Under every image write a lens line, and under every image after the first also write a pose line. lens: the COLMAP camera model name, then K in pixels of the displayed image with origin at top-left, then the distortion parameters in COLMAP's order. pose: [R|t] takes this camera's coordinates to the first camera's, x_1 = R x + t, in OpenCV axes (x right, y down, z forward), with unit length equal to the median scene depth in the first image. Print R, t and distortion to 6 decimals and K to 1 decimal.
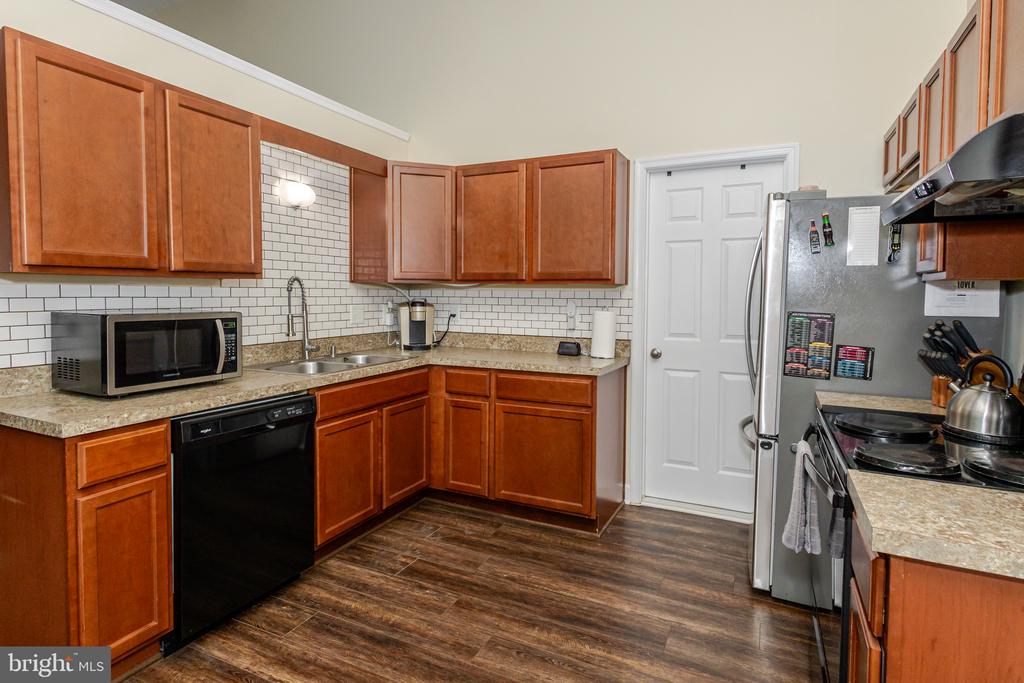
lens RADIAL K [[531.2, 0, 518.5], [0, 531.2, 316.1], [0, 0, 1]] dist [0.016996, -0.000539]
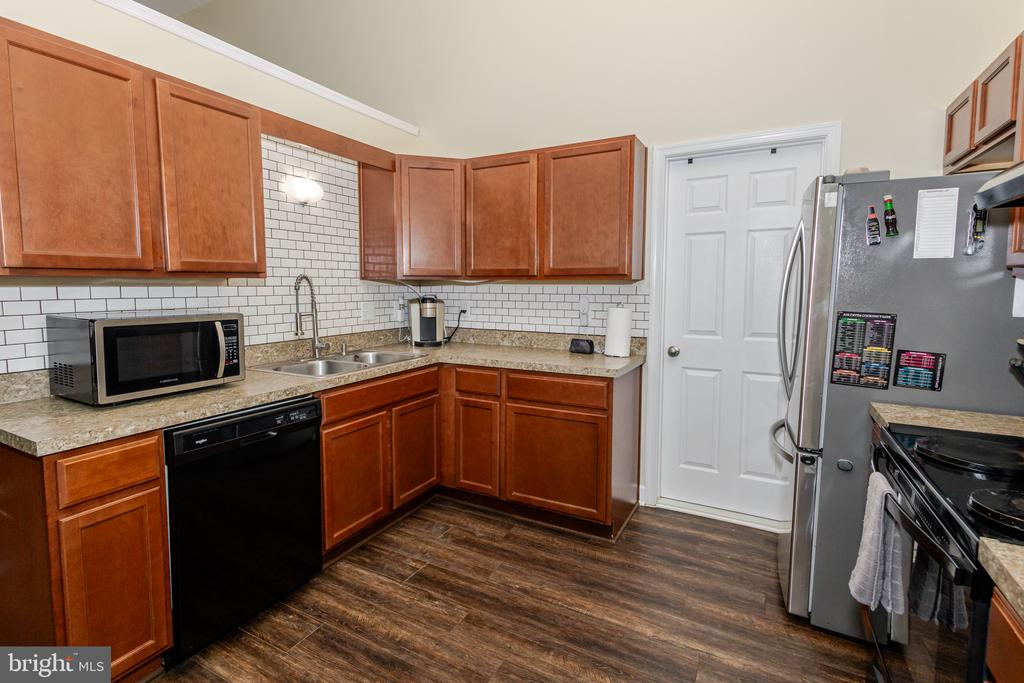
lens RADIAL K [[490.2, 0, 495.2], [0, 490.2, 324.2], [0, 0, 1]] dist [0.018029, 0.000002]
pose [[0.997905, -0.001551, -0.064675, -0.006460], [0.003986, 0.999287, 0.037544, -0.018988], [0.064571, -0.037723, 0.997200, 0.136799]]
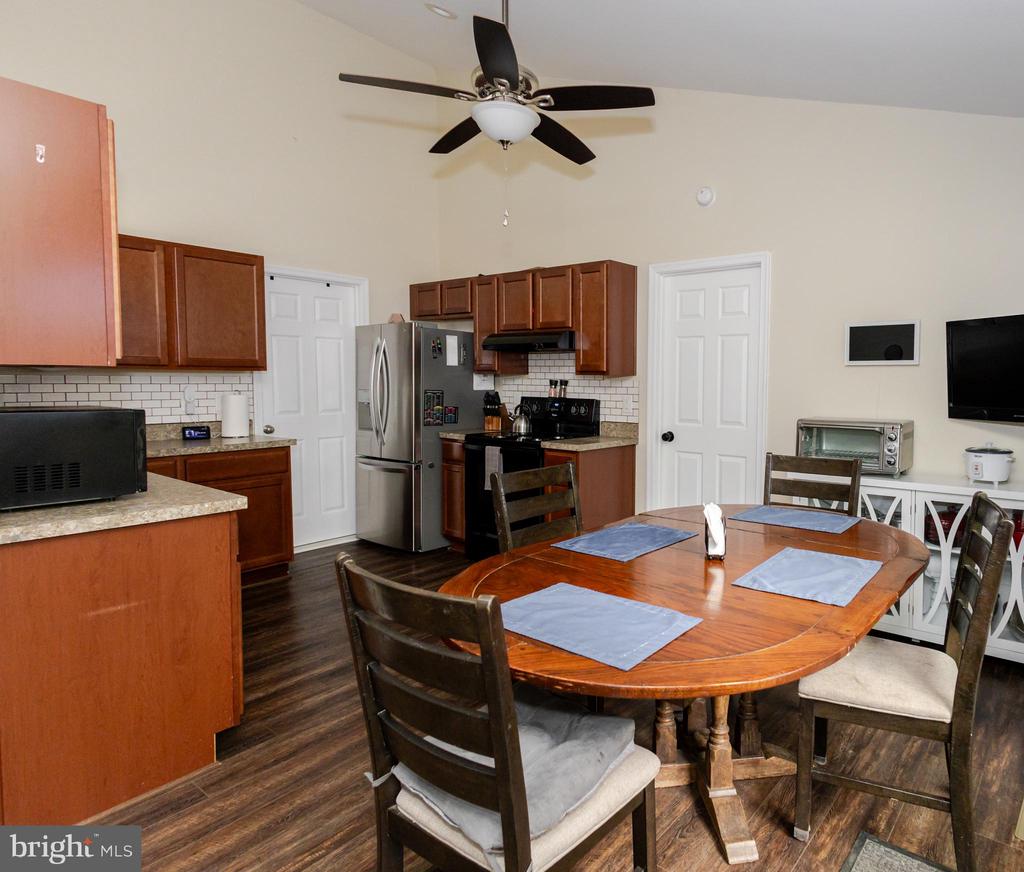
lens RADIAL K [[636.9, 0, 641.2], [0, 636.9, 418.0], [0, 0, 1]] dist [0.006338, 0.000180]
pose [[0.171965, -0.067837, 0.982765, -1.366861], [0.032922, 0.997465, 0.063091, -0.023809], [-0.984553, 0.021505, 0.173762, -0.078900]]
